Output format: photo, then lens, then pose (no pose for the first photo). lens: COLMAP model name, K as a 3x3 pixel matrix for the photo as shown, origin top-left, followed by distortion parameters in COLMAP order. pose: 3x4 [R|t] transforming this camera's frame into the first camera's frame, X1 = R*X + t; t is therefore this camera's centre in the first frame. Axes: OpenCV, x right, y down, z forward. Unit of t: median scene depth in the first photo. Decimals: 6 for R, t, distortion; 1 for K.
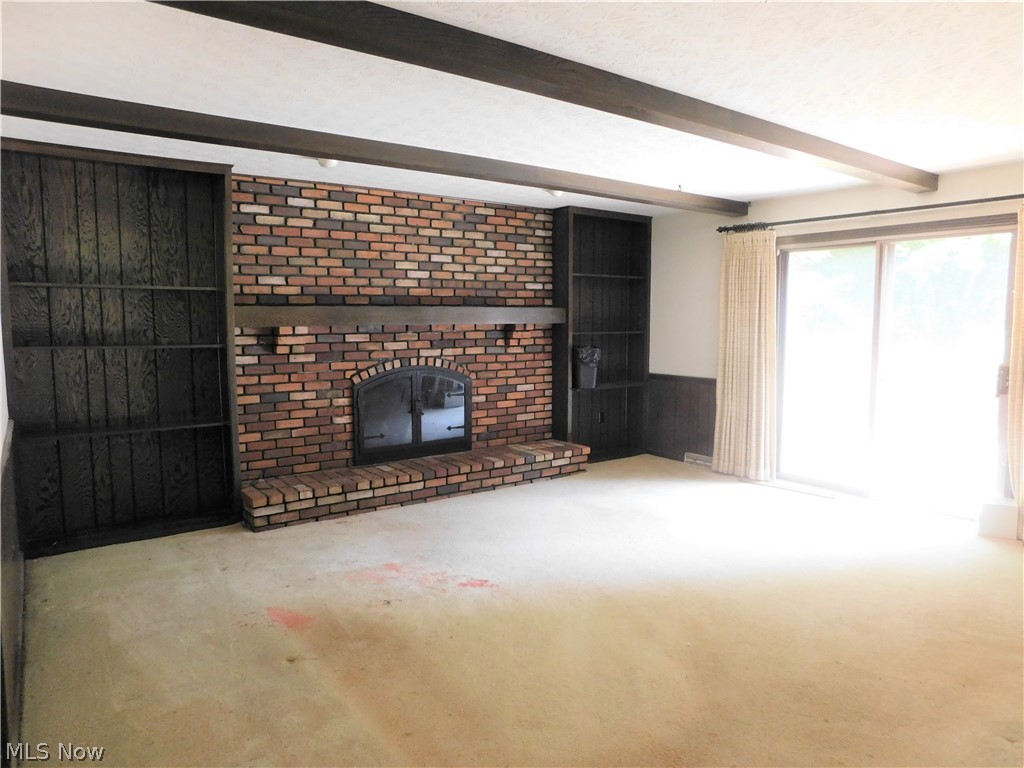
lens RADIAL K [[679.0, 0, 502.2], [0, 679.0, 380.3], [0, 0, 1]] dist [-0.047510, 0.024626]
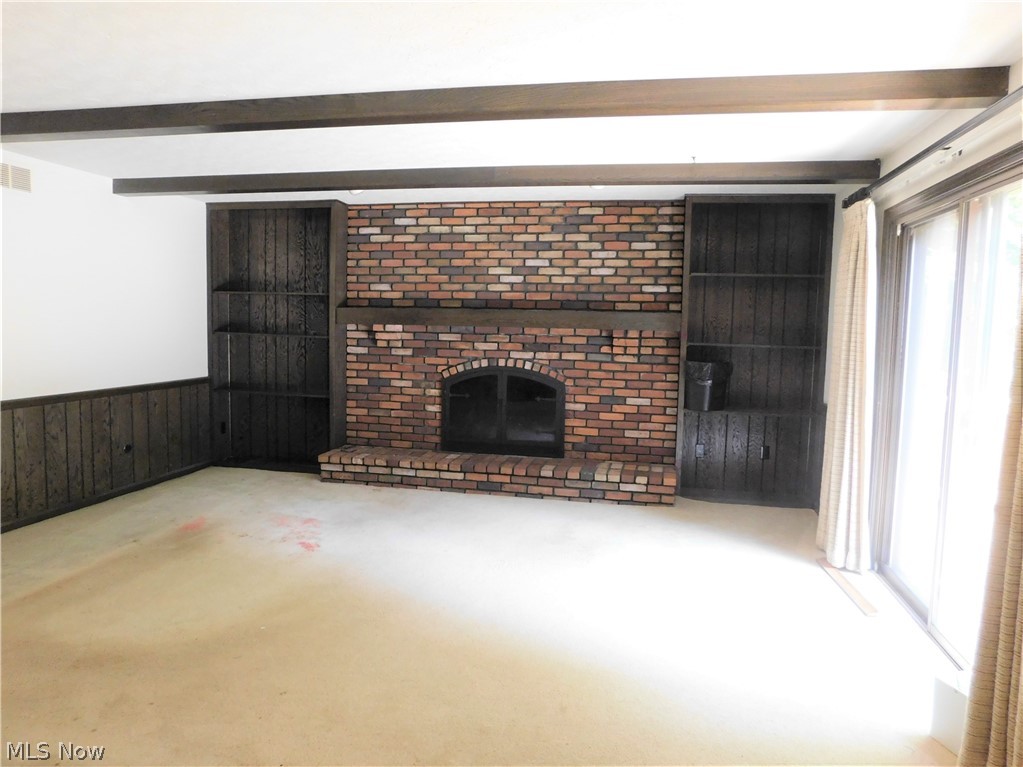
lens RADIAL K [[678.3, 0, 500.7], [0, 678.3, 381.8], [0, 0, 1]] dist [-0.047510, 0.024626]
pose [[0.674915, 0.077156, -0.733851, 0.694514], [-0.094357, 0.995378, 0.017873, -0.017544], [0.731838, 0.057182, 0.679075, 0.314289]]
